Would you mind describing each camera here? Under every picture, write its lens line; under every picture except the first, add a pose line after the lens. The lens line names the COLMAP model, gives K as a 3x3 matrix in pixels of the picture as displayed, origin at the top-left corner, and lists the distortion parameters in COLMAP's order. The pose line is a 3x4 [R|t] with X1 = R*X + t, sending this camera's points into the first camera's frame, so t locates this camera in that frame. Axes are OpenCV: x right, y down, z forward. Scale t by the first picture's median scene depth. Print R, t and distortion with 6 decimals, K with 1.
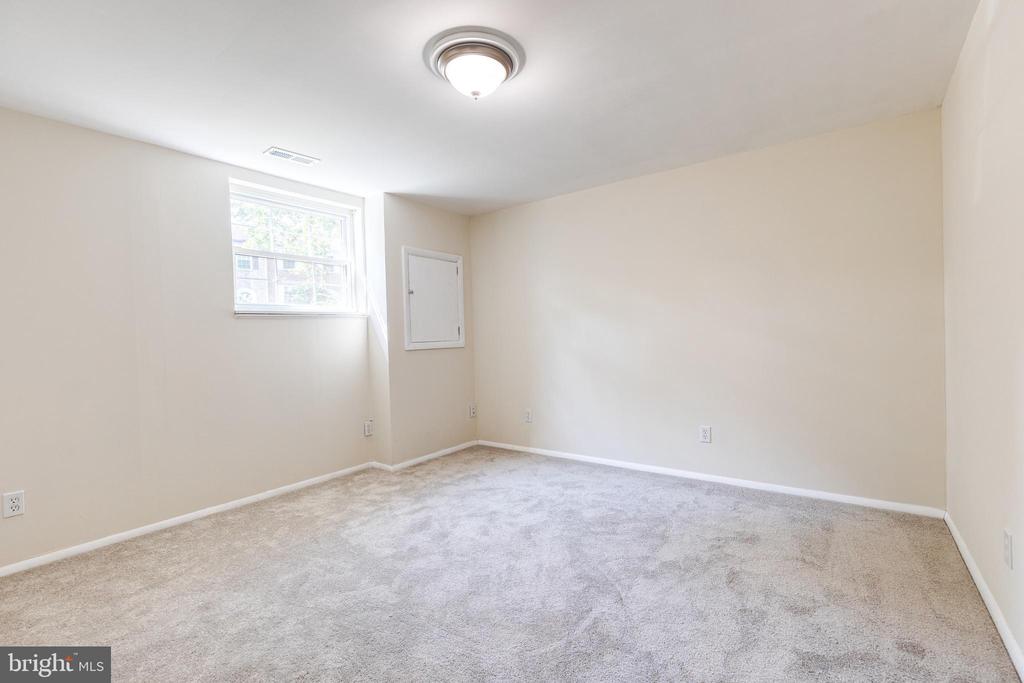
lens RADIAL K [[463.0, 0, 514.6], [0, 463.0, 340.0], [0, 0, 1]] dist [0.005579, -0.000498]
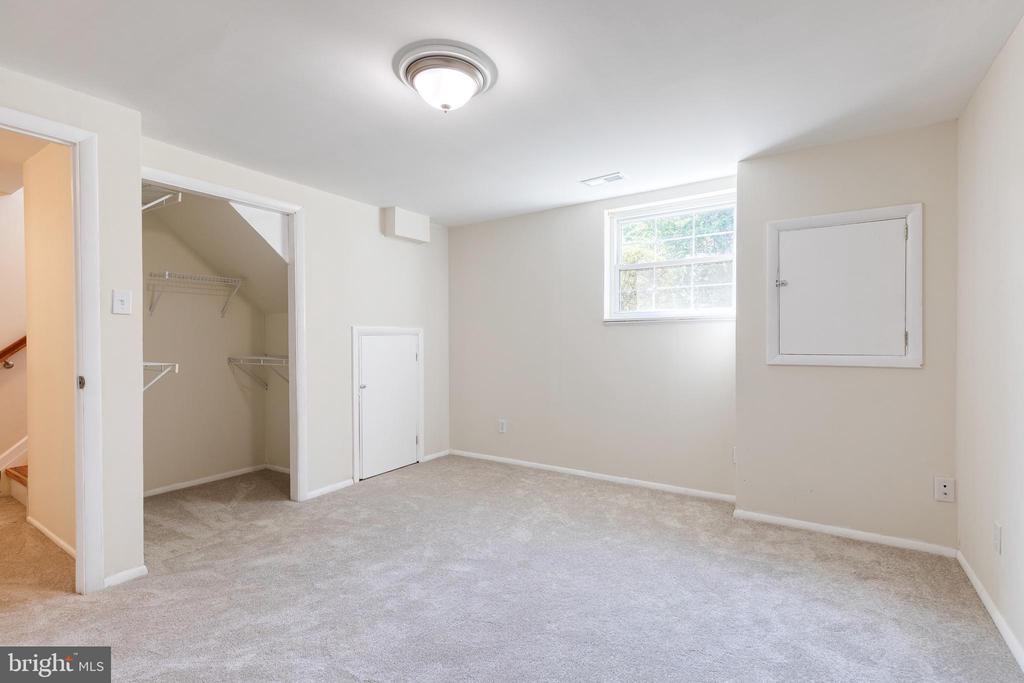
lens RADIAL K [[463.0, 0, 515.2], [0, 463.0, 341.6], [0, 0, 1]] dist [0.005579, -0.000498]
pose [[0.048121, 0.037540, -0.998136, 0.510647], [-0.005248, 0.999289, 0.037331, -0.042358], [0.998828, 0.003442, 0.048284, 0.604370]]
